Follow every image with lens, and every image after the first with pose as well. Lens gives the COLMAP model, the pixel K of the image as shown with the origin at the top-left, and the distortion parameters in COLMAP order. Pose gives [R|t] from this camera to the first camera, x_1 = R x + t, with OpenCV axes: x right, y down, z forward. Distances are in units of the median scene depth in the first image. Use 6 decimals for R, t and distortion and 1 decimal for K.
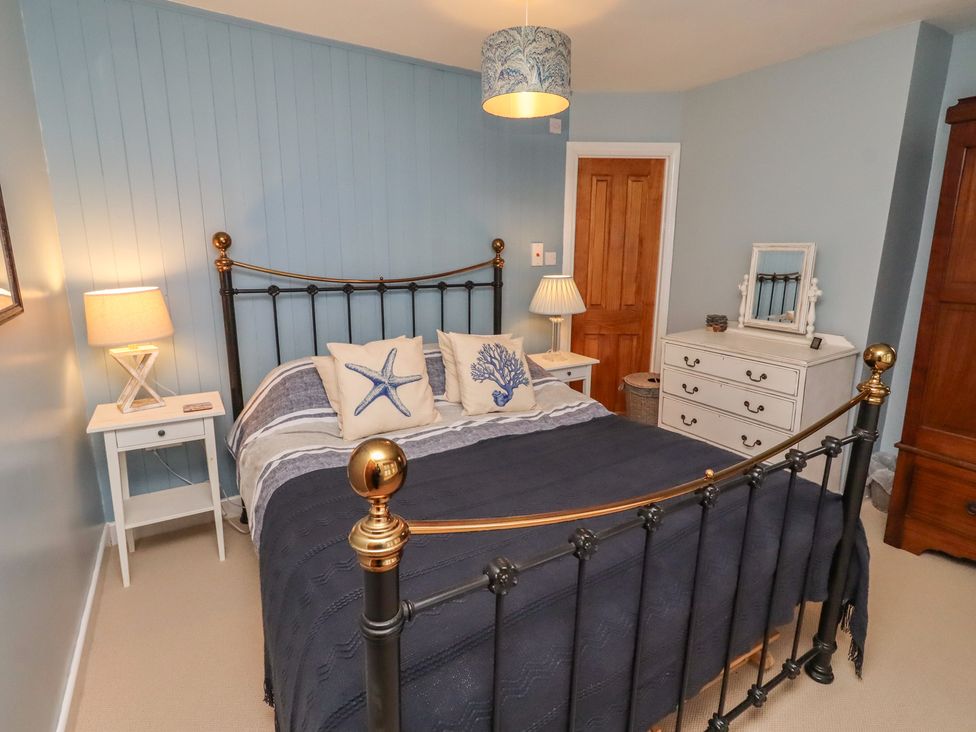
lens RADIAL K [[506.6, 0, 494.7], [0, 506.6, 347.9], [0, 0, 1]] dist [0.003756, -0.002218]
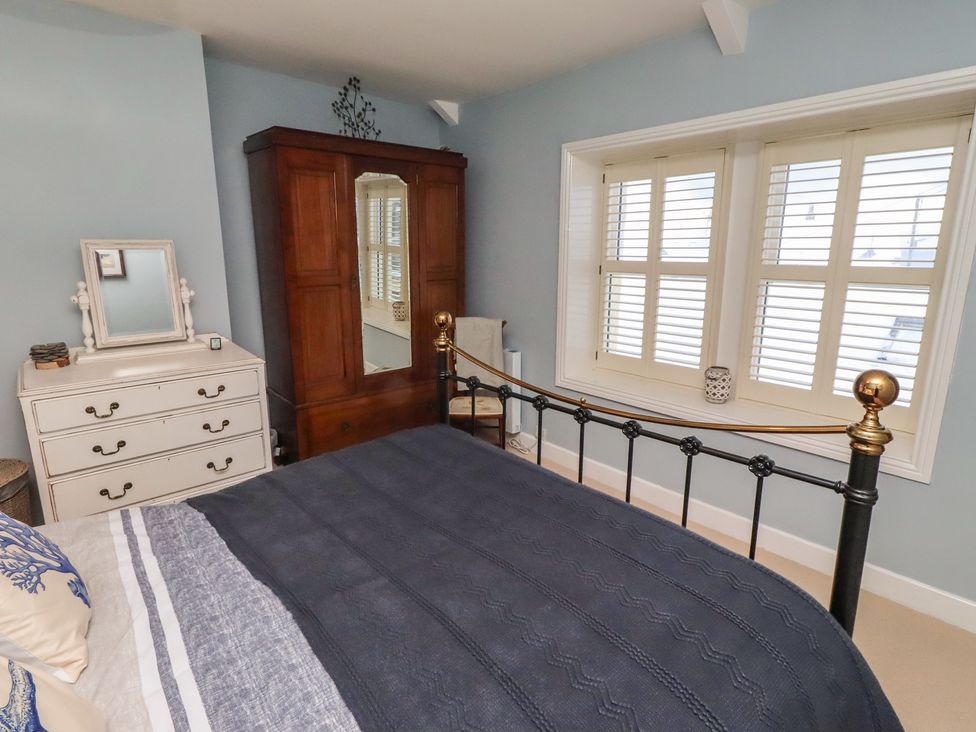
lens RADIAL K [[506.6, 0, 494.7], [0, 506.6, 347.9], [0, 0, 1]] dist [0.003756, -0.002218]
pose [[-0.170211, -0.204600, 0.963933, -0.376547], [0.190972, 0.952813, 0.235961, -0.122631], [-0.966725, 0.224248, -0.123106, 0.576855]]
